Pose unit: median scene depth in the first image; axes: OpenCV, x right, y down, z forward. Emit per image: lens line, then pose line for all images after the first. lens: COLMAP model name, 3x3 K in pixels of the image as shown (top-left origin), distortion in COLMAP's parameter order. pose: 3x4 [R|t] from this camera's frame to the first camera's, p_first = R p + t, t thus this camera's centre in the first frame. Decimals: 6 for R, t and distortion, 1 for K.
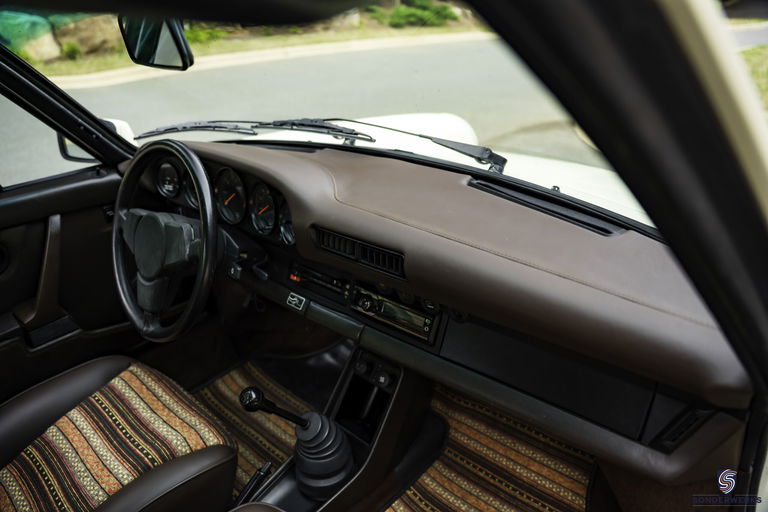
lens RADIAL K [[527.2, 0, 384.0], [0, 527.2, 256.0], [0, 0, 1]] dist [-0.174835, 0.117960]
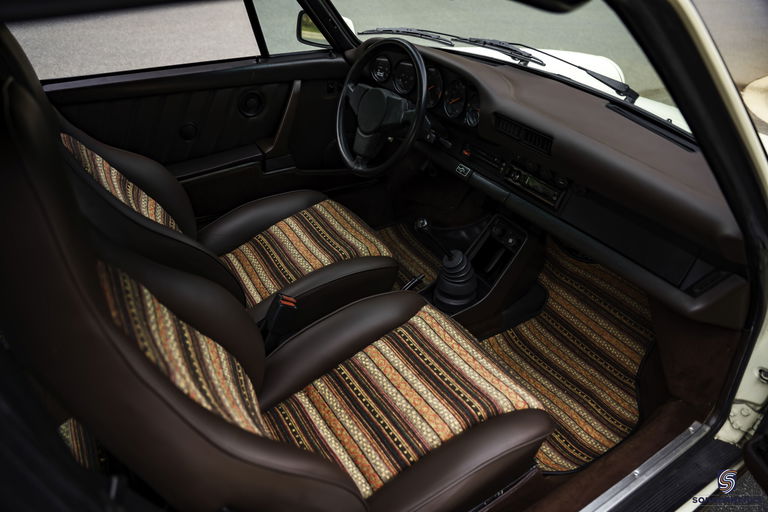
lens RADIAL K [[527.2, 0, 384.0], [0, 527.2, 256.0], [0, 0, 1]] dist [-0.174835, 0.117960]
pose [[0.954497, 0.223336, -0.197628, -0.042225], [-0.193372, 0.967996, 0.159973, 0.124736], [0.227031, -0.114478, 0.967136, -0.416988]]
